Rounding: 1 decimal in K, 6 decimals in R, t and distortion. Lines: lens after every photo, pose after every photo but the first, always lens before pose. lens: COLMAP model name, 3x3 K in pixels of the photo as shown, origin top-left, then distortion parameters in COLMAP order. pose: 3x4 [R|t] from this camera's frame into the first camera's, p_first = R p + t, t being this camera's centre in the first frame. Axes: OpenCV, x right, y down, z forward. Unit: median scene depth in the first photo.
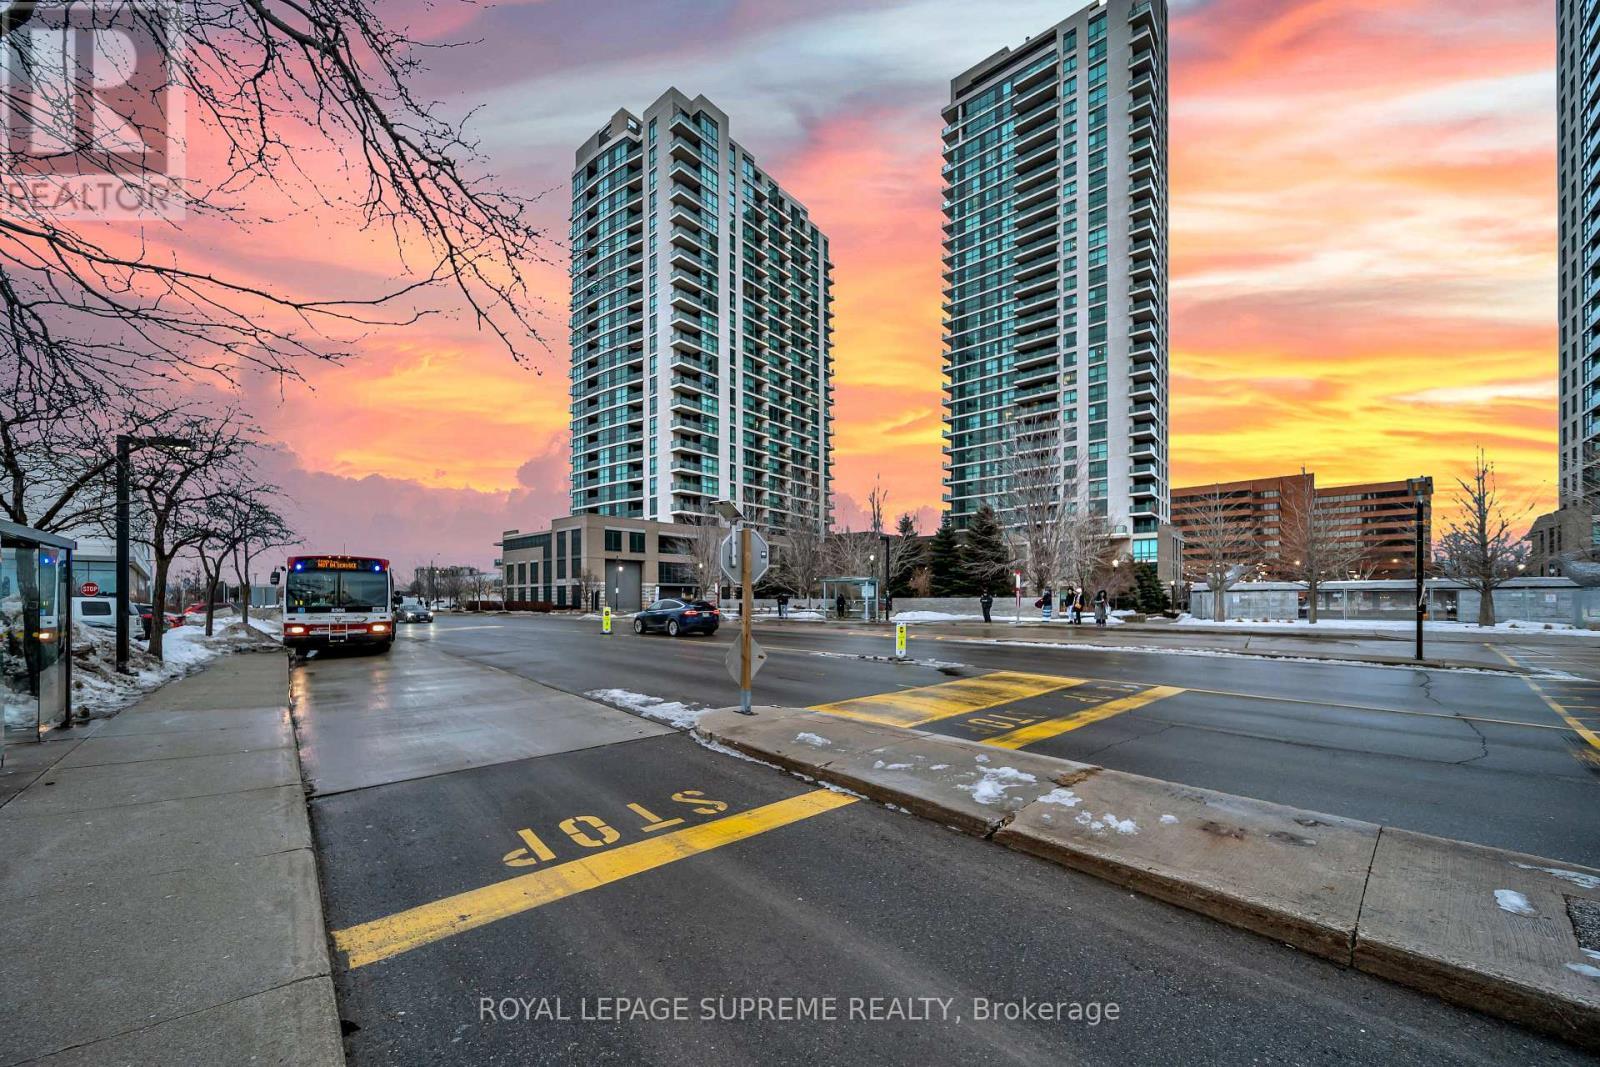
lens RADIAL K [[570.9, 0, 792.7], [0, 570.9, 601.7], [0, 0, 1]] dist [0.000689, -0.001893]
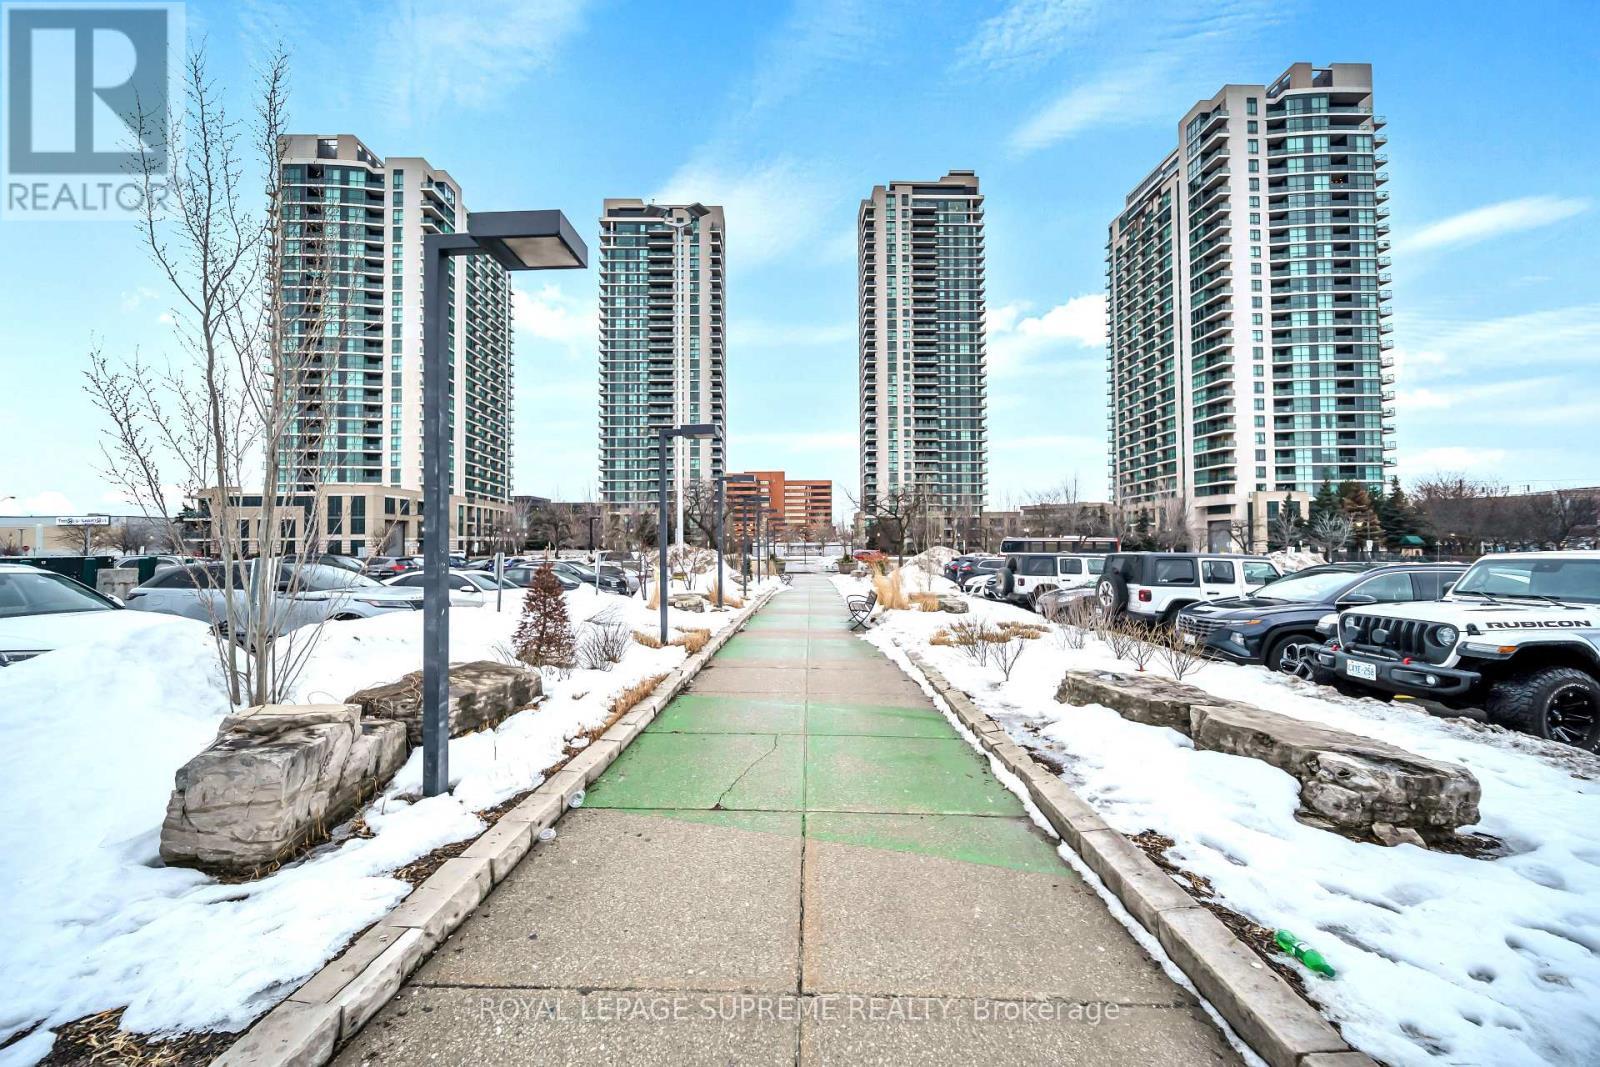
lens RADIAL K [[570.9, 0, 798.5], [0, 570.9, 540.8], [0, 0, 1]] dist [0.000689, -0.001893]
pose [[0.720113, 0.001544, 0.693856, -0.457871], [0.007558, 0.999921, -0.010070, -0.005696], [-0.693816, 0.012495, 0.720044, -0.485578]]
